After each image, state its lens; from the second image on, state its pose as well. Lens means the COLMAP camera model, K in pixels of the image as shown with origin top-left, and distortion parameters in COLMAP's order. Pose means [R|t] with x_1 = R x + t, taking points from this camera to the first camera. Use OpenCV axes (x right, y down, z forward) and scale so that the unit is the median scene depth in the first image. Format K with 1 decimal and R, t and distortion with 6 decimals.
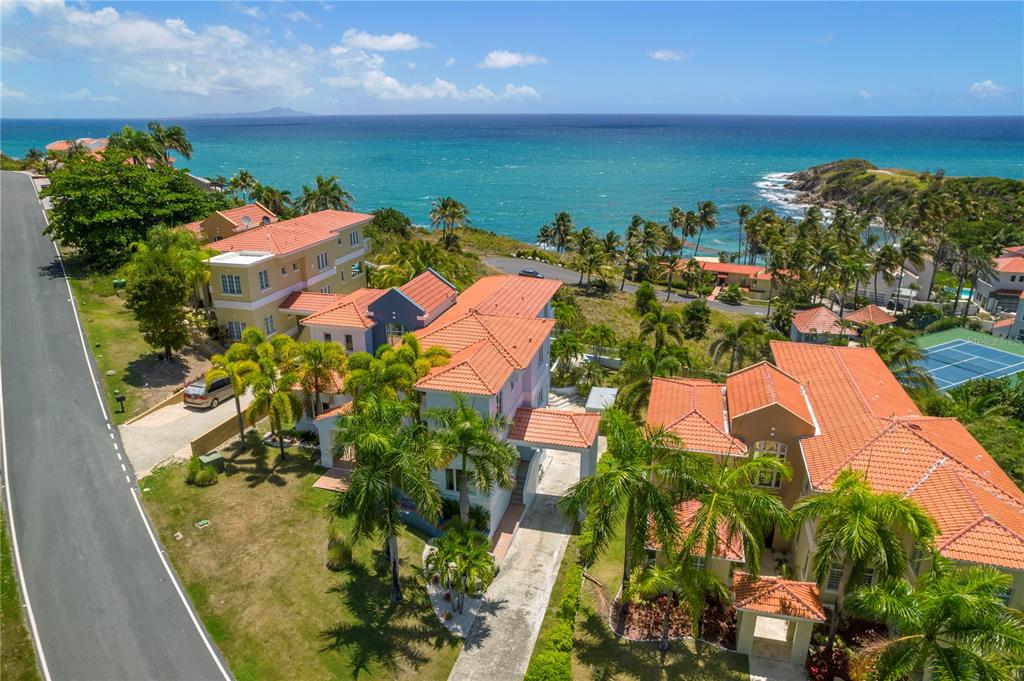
lens RADIAL K [[653.3, 0, 509.3], [0, 653.3, 338.6], [0, 0, 1]] dist [-0.079985, 0.066298]
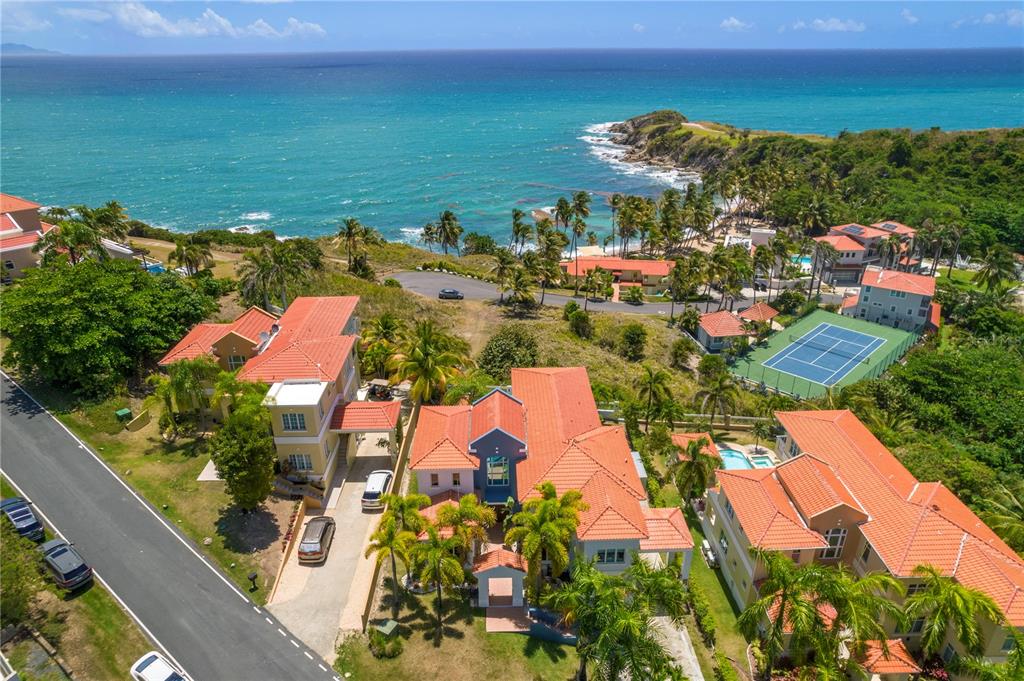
lens RADIAL K [[654.1, 0, 512.0], [0, 654.1, 340.5], [0, 0, 1]] dist [-0.069585, 0.049420]
pose [[0.959660, -0.119549, 0.254482, -0.279419], [0.098066, 0.990583, 0.095540, -0.220044], [-0.263507, -0.066730, 0.962347, -0.045200]]
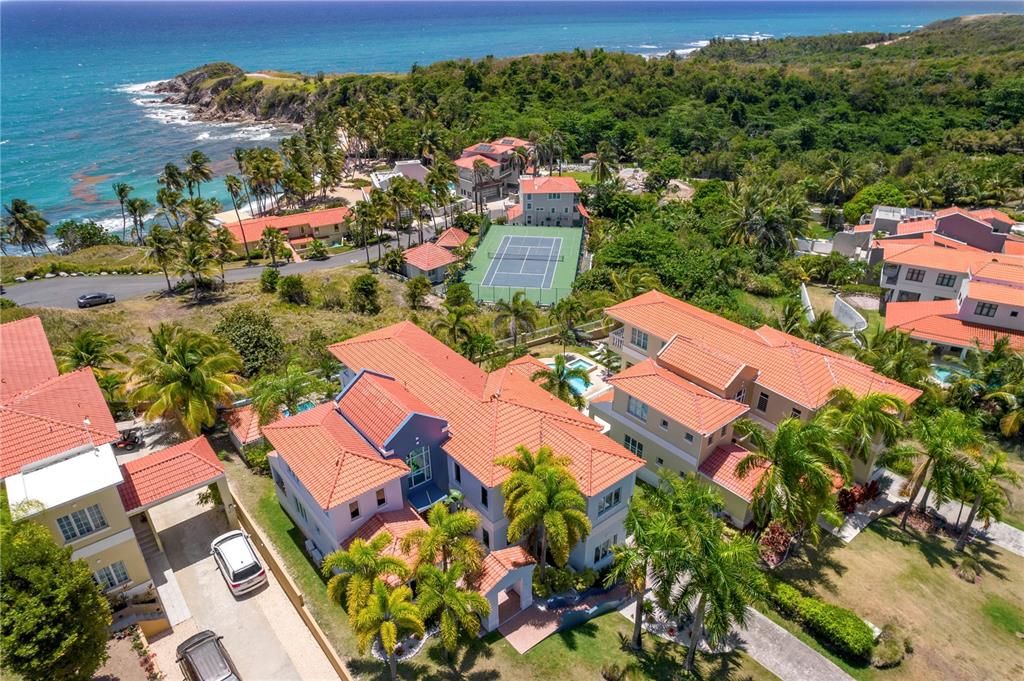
lens RADIAL K [[653.3, 0, 509.3], [0, 653.3, 338.6], [0, 0, 1]] dist [-0.079985, 0.066298]
pose [[0.596308, -0.379249, 0.707522, -0.444441], [0.270722, 0.924740, 0.267516, -0.240076], [-0.755729, 0.032020, 0.654101, 0.234903]]
